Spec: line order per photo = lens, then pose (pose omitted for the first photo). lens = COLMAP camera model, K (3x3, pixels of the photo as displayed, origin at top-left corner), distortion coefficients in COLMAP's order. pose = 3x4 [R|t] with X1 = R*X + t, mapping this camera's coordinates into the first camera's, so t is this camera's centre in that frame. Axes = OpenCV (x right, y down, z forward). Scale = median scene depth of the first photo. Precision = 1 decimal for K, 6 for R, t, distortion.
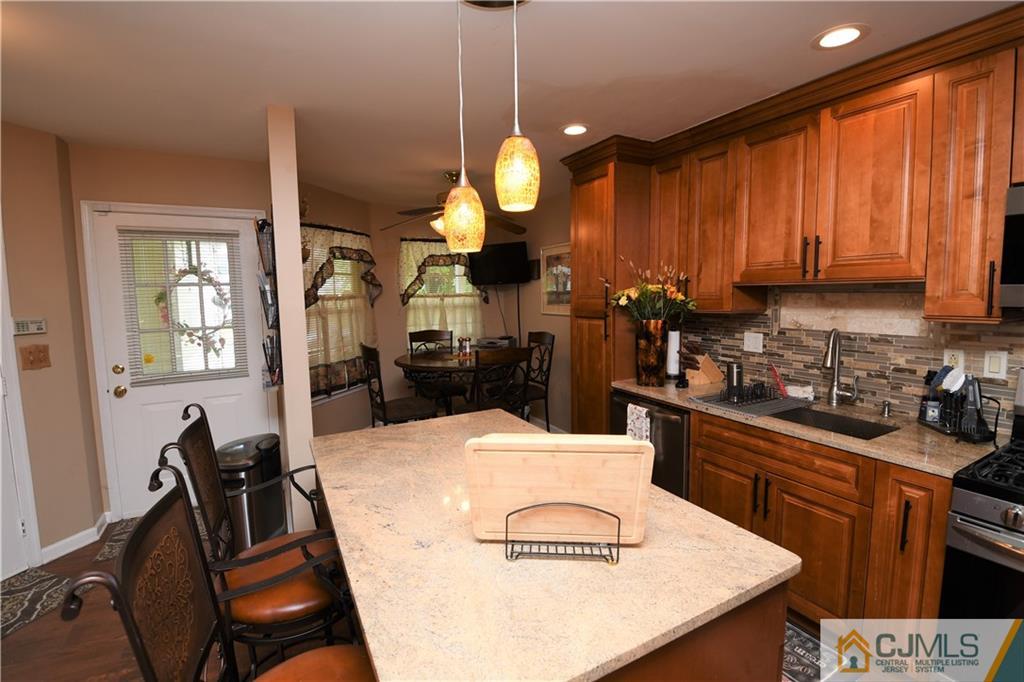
lens RADIAL K [[455.1, 0, 510.4], [0, 455.1, 337.6], [0, 0, 1]] dist [0.001029, -0.015879]
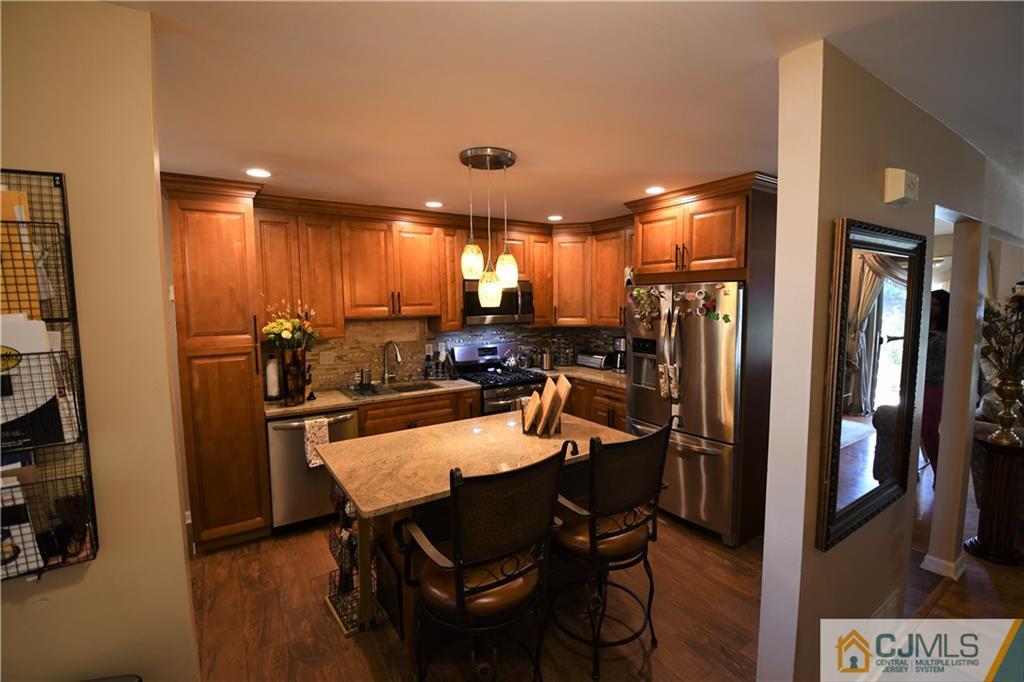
lens RADIAL K [[455.1, 0, 509.6], [0, 455.1, 338.1], [0, 0, 1]] dist [0.001029, -0.015879]
pose [[-0.096517, -0.069332, 0.992914, -1.228980], [0.125778, 0.988724, 0.081266, -0.127805], [-0.987352, 0.132731, -0.086708, 0.733063]]
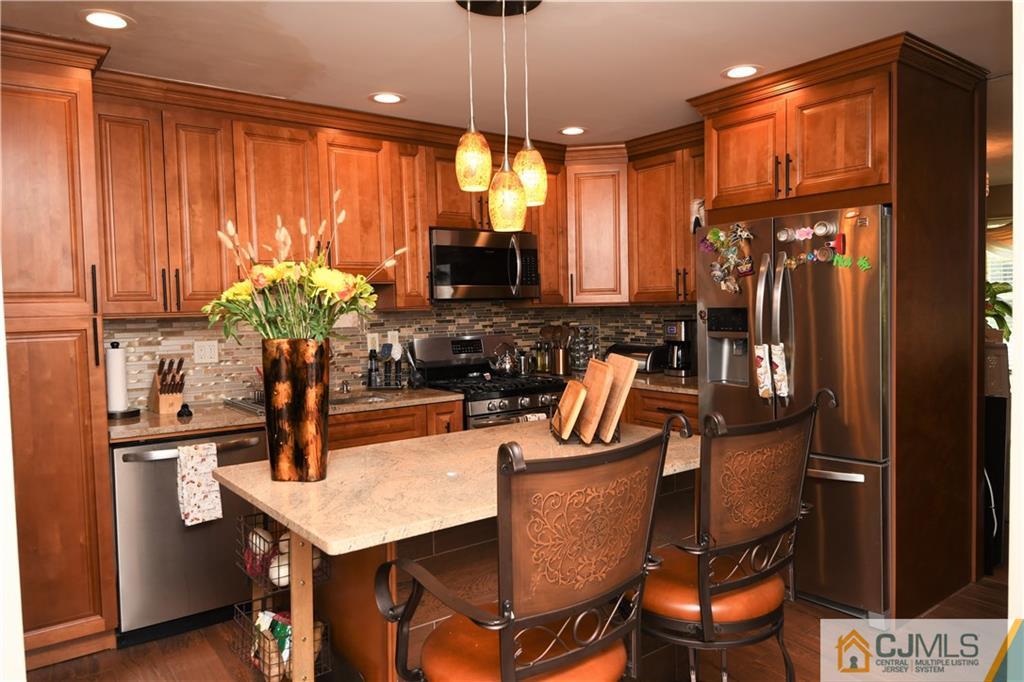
lens RADIAL K [[711.2, 0, 511.7], [0, 711.2, 340.0], [0, 0, 1]] dist [0.001086, -0.000666]
pose [[-0.169447, -0.025545, 0.985208, -1.162457], [0.136681, 0.989394, 0.049162, -0.003552], [-0.976015, 0.142990, -0.164159, 0.871578]]
